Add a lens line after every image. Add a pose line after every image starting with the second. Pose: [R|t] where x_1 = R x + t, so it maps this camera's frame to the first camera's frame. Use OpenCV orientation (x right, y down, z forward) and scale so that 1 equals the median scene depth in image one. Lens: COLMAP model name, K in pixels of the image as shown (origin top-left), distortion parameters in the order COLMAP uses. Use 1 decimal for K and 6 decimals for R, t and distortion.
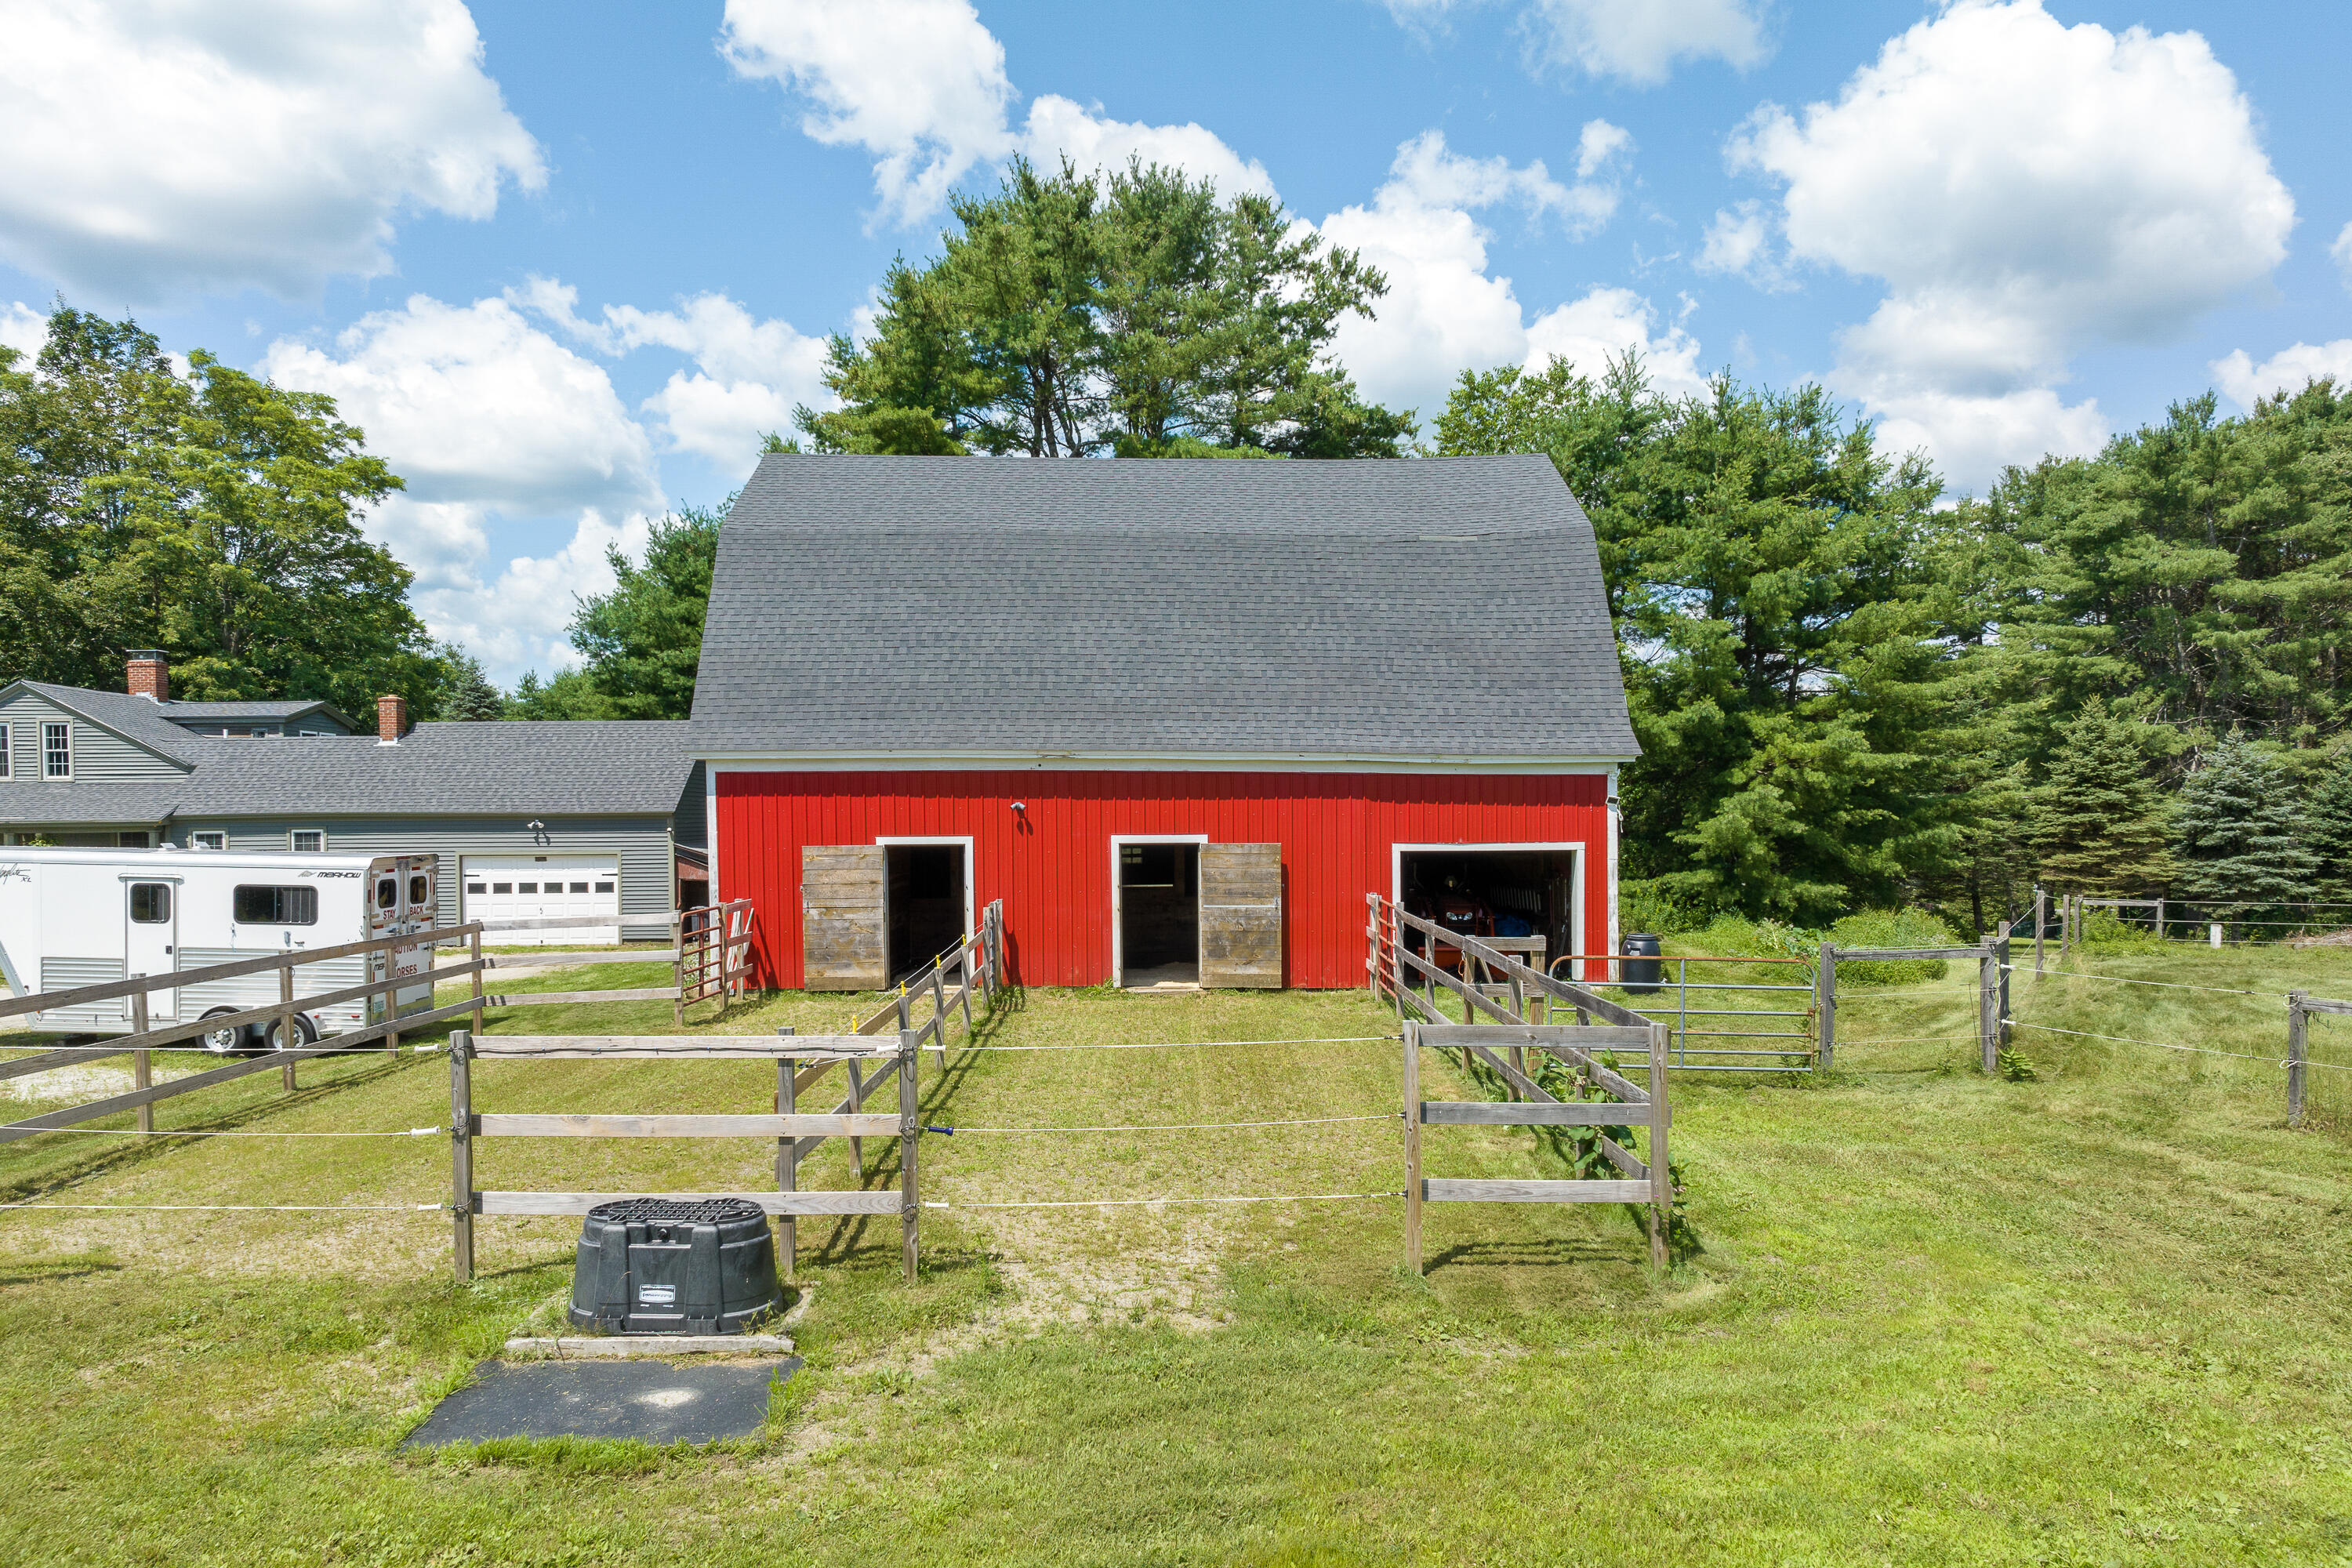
lens RADIAL K [[1628.0, 0, 1176.4], [0, 1628.0, 801.9], [0, 0, 1]] dist [-0.018184, 0.009148]
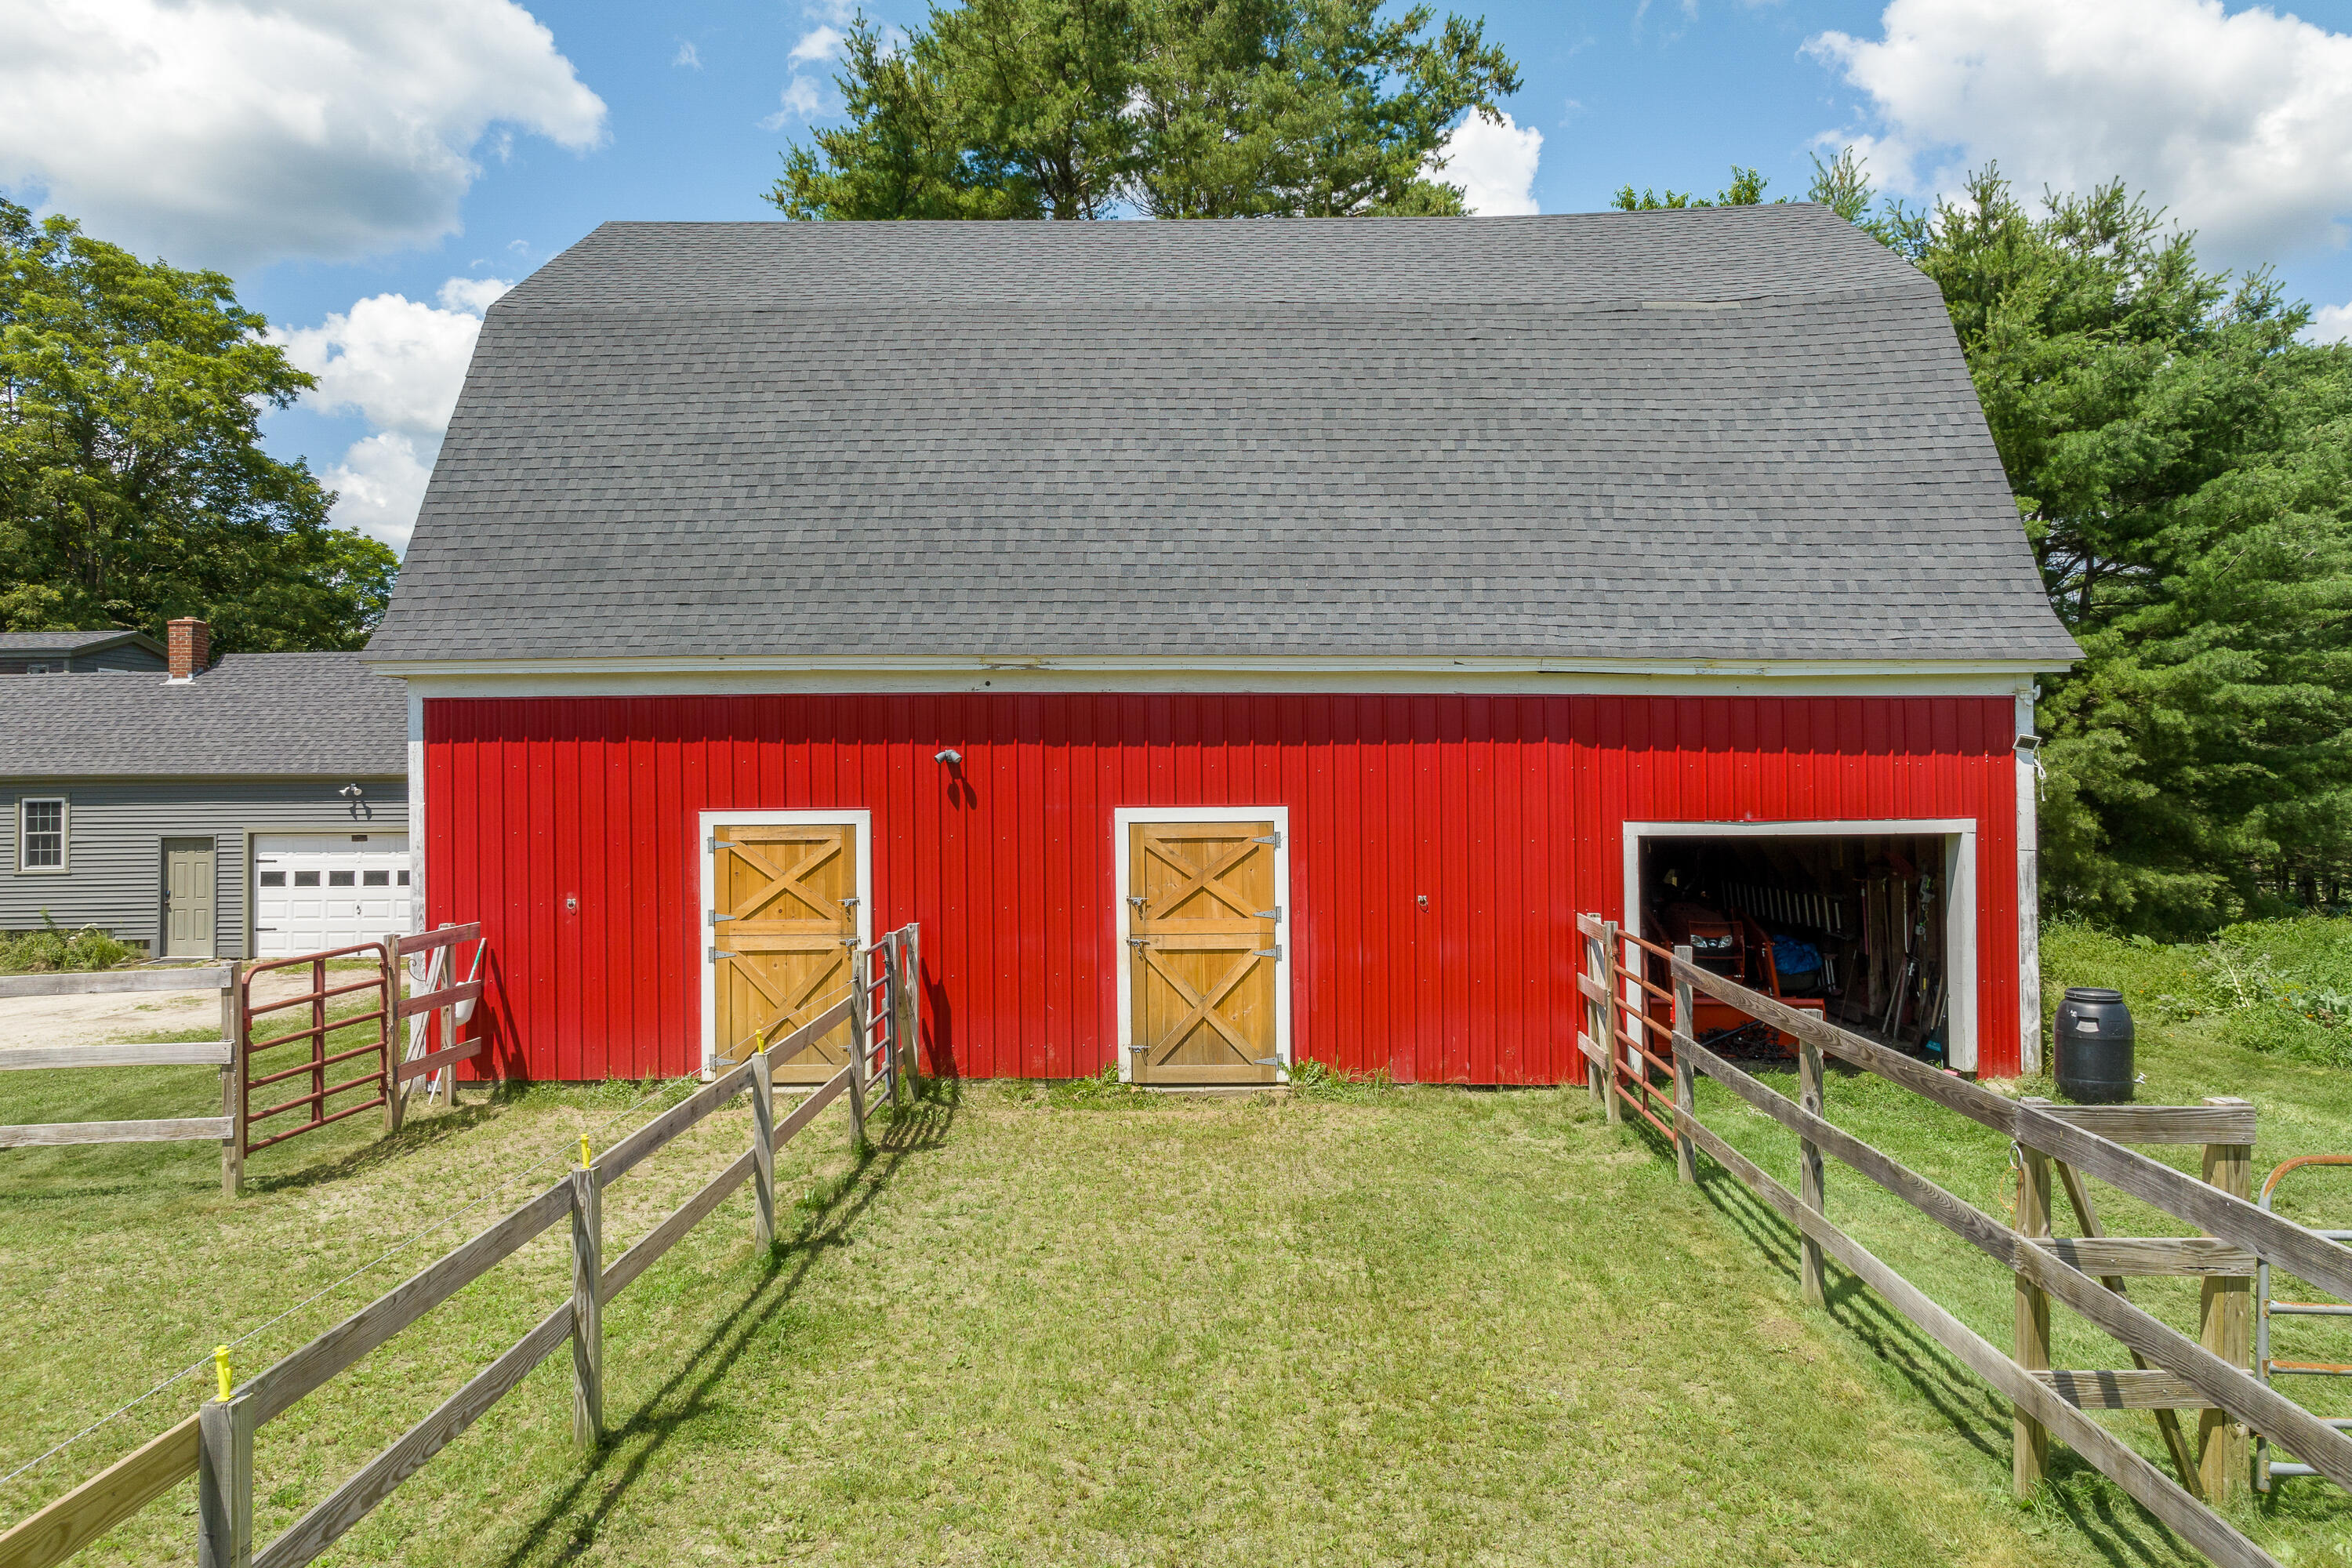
lens RADIAL K [[1628.0, 0, 1181.6], [0, 1628.0, 764.3], [0, 0, 1]] dist [-0.018184, 0.009148]
pose [[0.999135, -0.002833, -0.041488, 0.004027], [0.002793, 0.999996, -0.001033, 0.004005], [0.041491, 0.000917, 0.999138, 0.295324]]
